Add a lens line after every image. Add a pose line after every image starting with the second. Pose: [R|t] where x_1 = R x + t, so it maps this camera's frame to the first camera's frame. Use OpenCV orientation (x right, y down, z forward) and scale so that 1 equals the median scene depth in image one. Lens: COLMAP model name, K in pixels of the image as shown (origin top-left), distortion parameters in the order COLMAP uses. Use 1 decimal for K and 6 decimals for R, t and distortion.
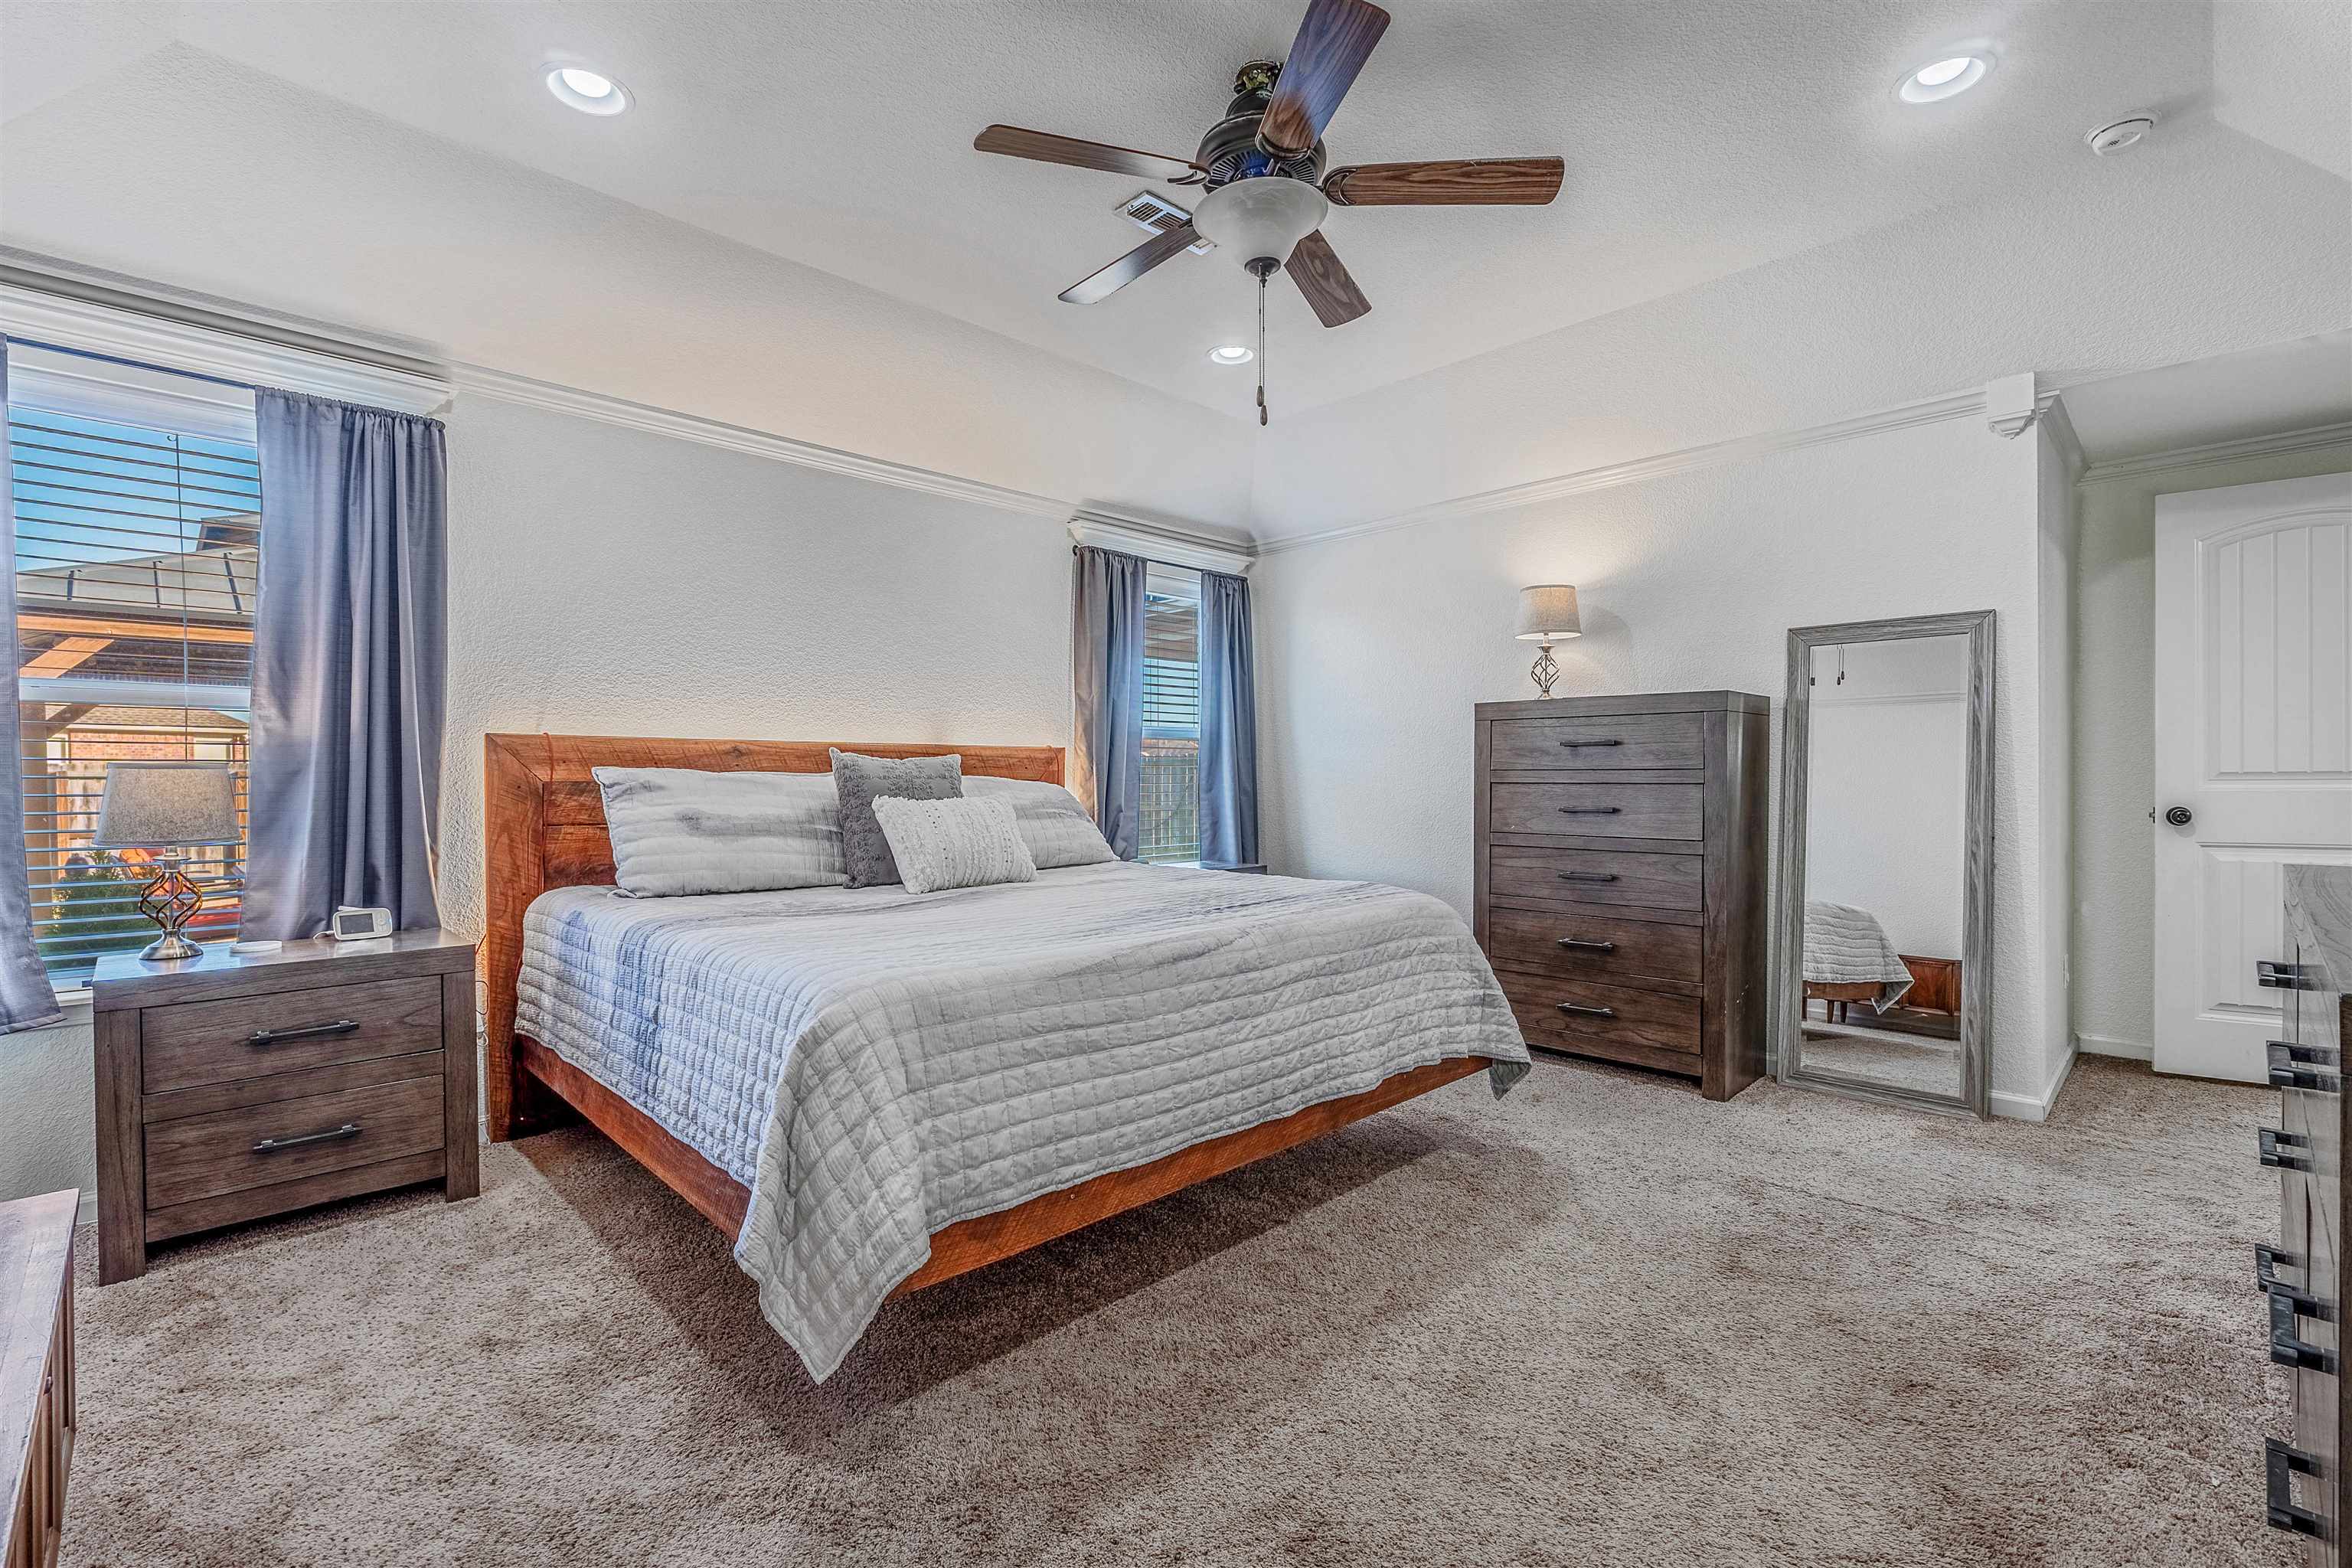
lens RADIAL K [[1033.7, 0, 1183.1], [0, 1033.7, 782.1], [0, 0, 1]] dist [-0.002341, -0.000722]
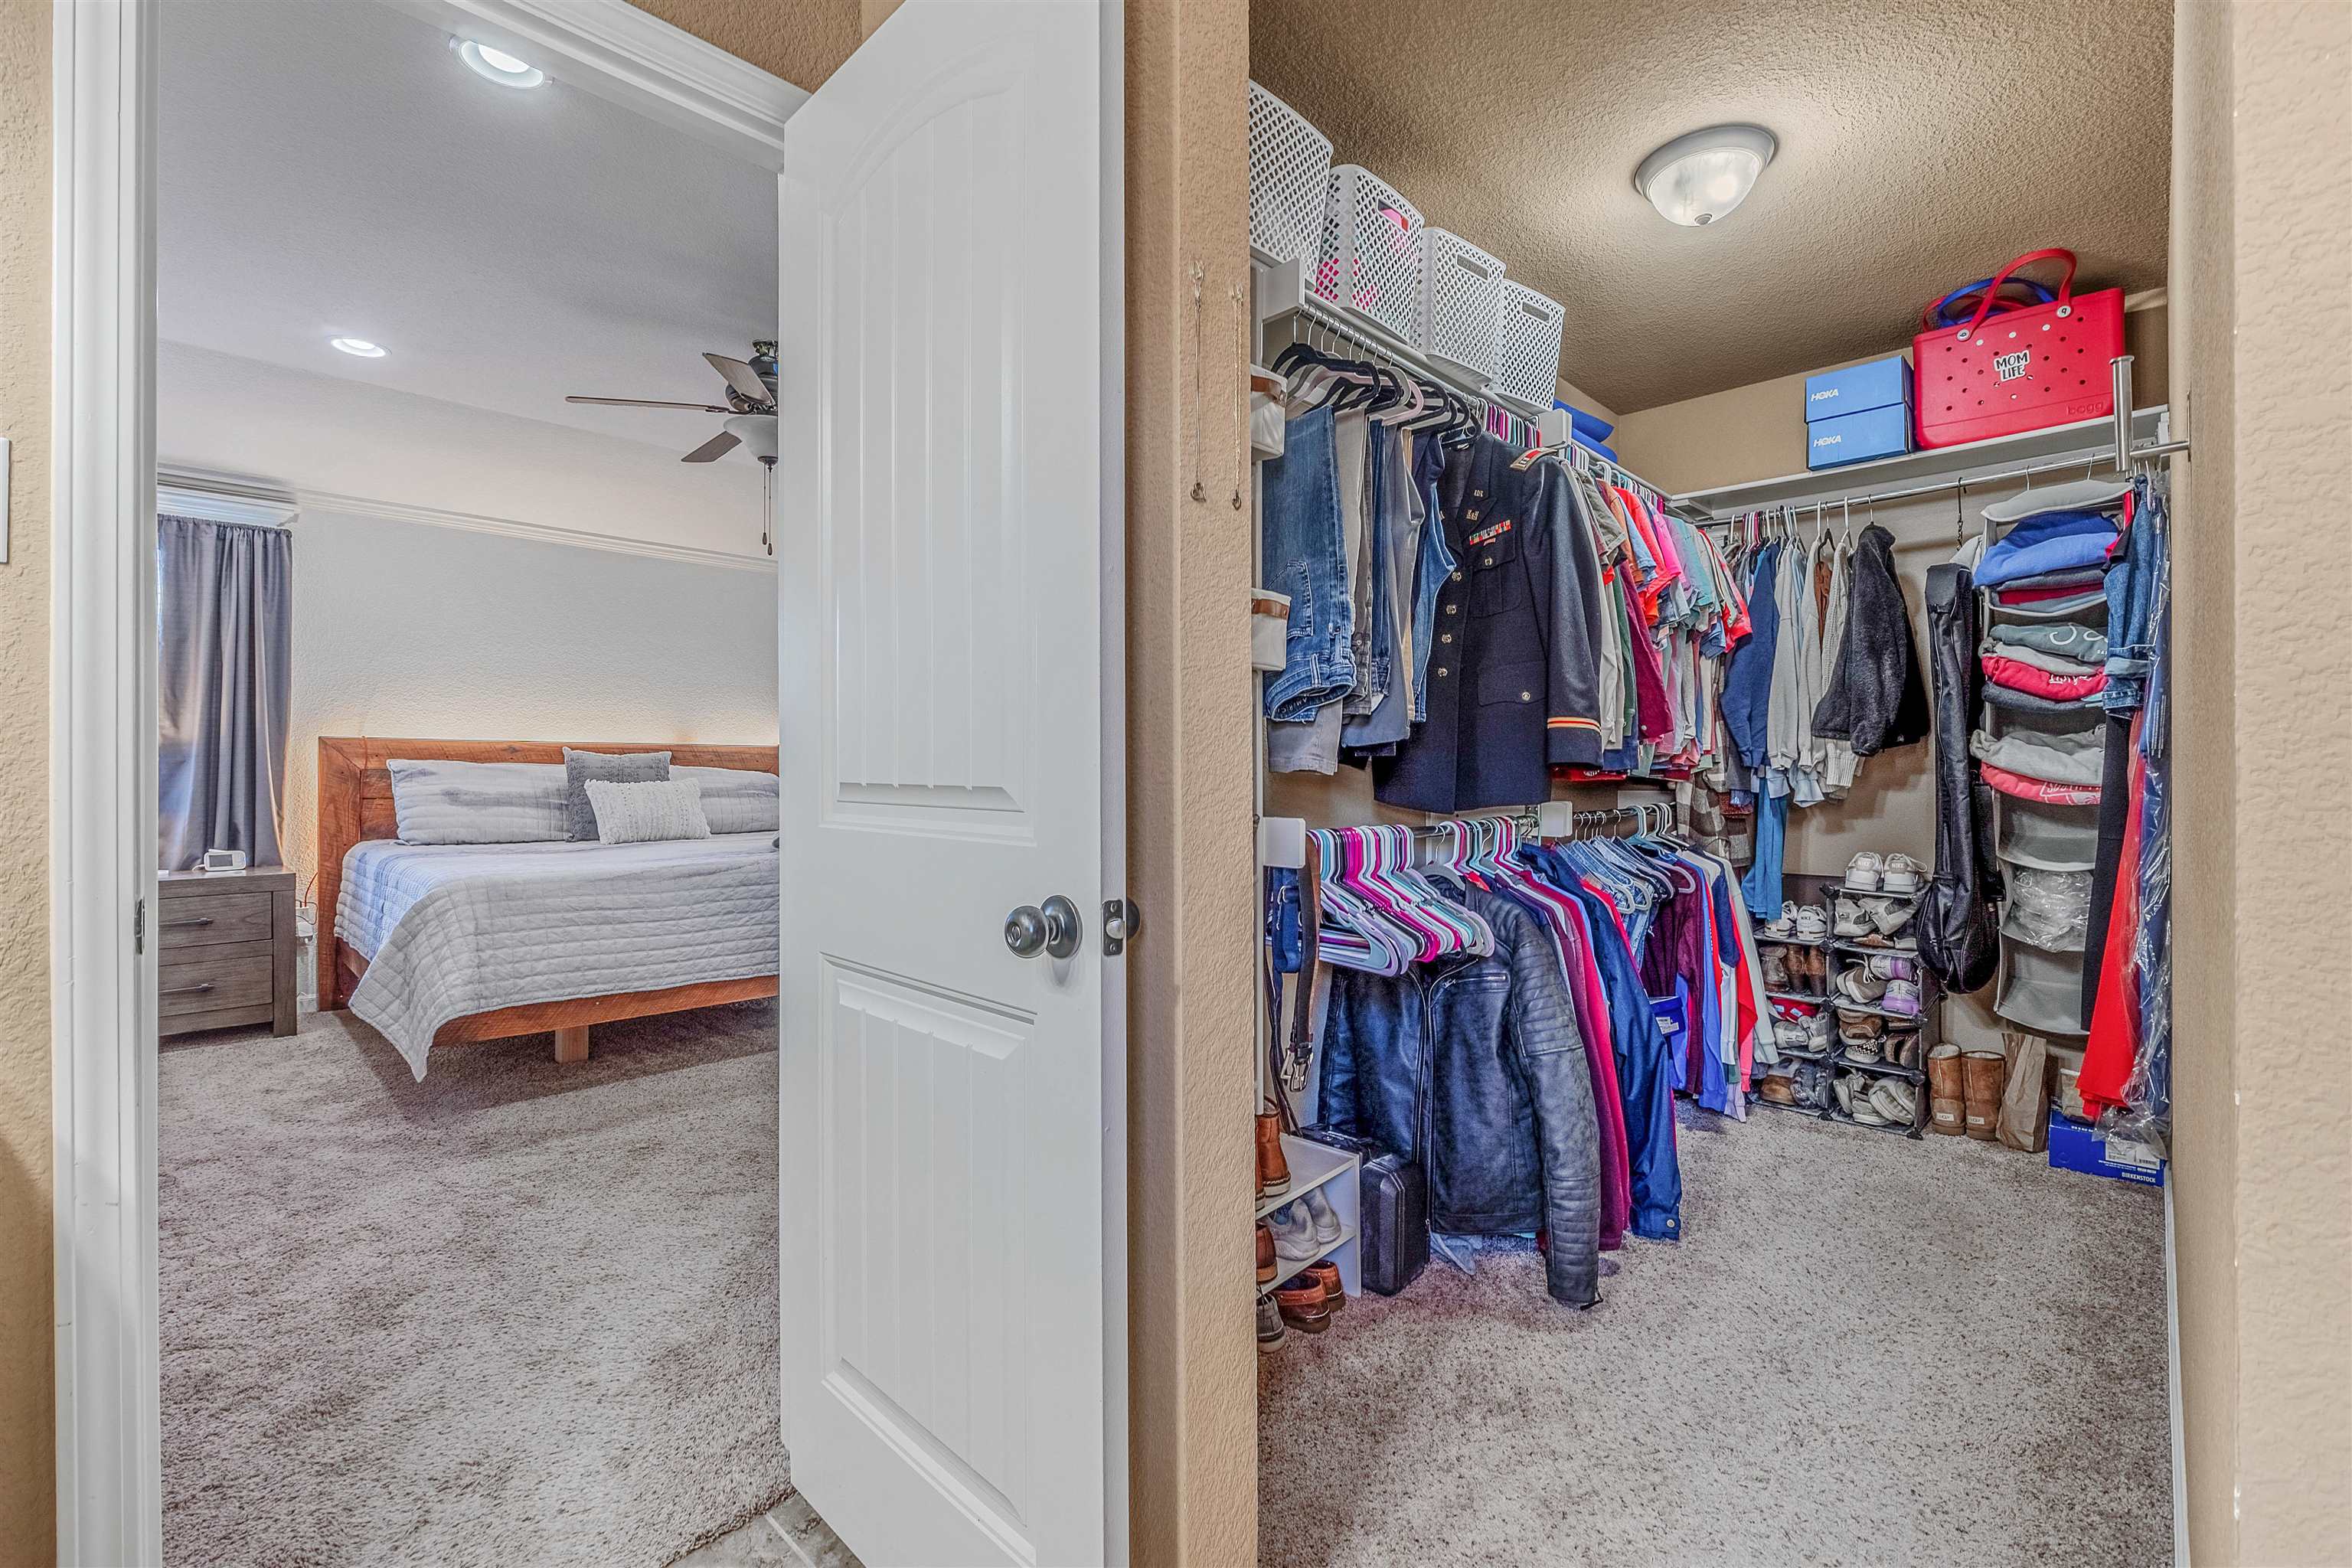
lens RADIAL K [[1013.3, 0, 1190.6], [0, 1013.3, 763.7], [0, 0, 1]] dist [-0.002238, -0.000705]
pose [[0.999783, 0.005547, 0.020079, 0.591848], [-0.005336, 0.999930, -0.010556, 0.001041], [-0.020137, 0.010446, 0.999743, -0.518130]]
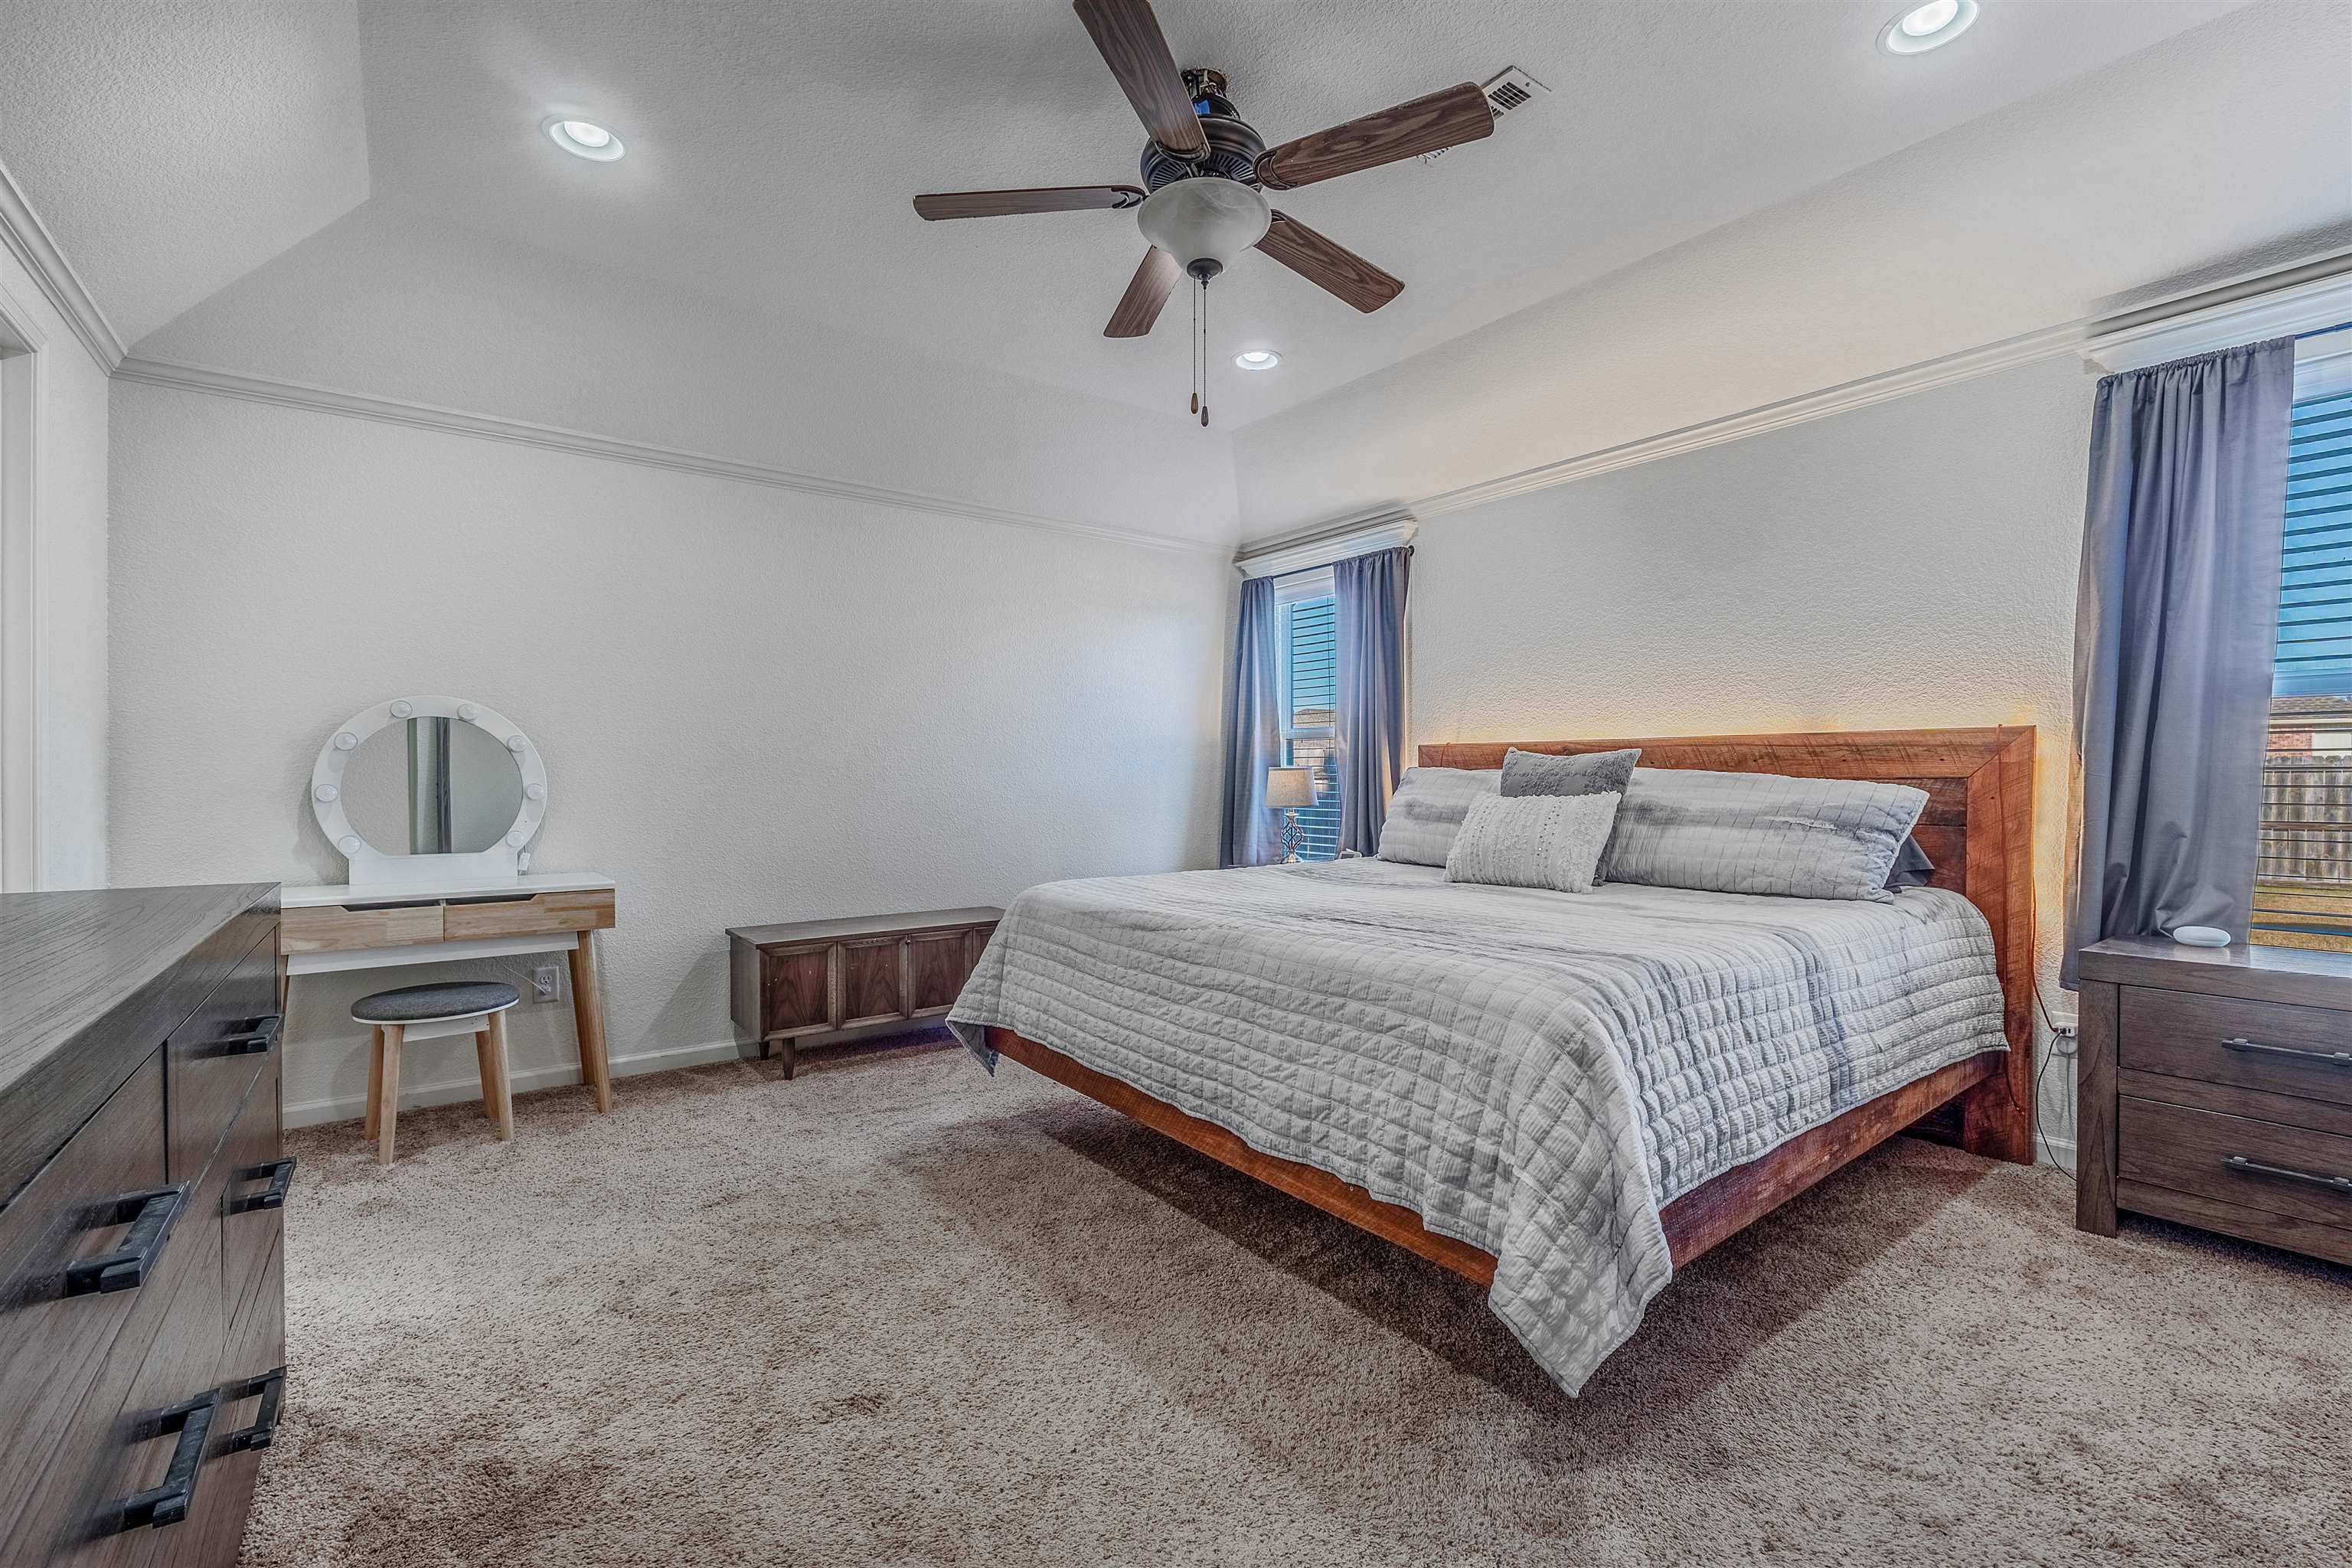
lens RADIAL K [[1005.3, 0, 1185.8], [0, 1005.3, 773.0], [0, 0, 1]] dist [0.000042, -0.000700]
pose [[-0.122033, 0.000080, -0.992526, 0.859522], [-0.004510, 0.999990, 0.000635, -0.006365], [0.992516, 0.004554, -0.122032, 0.898659]]
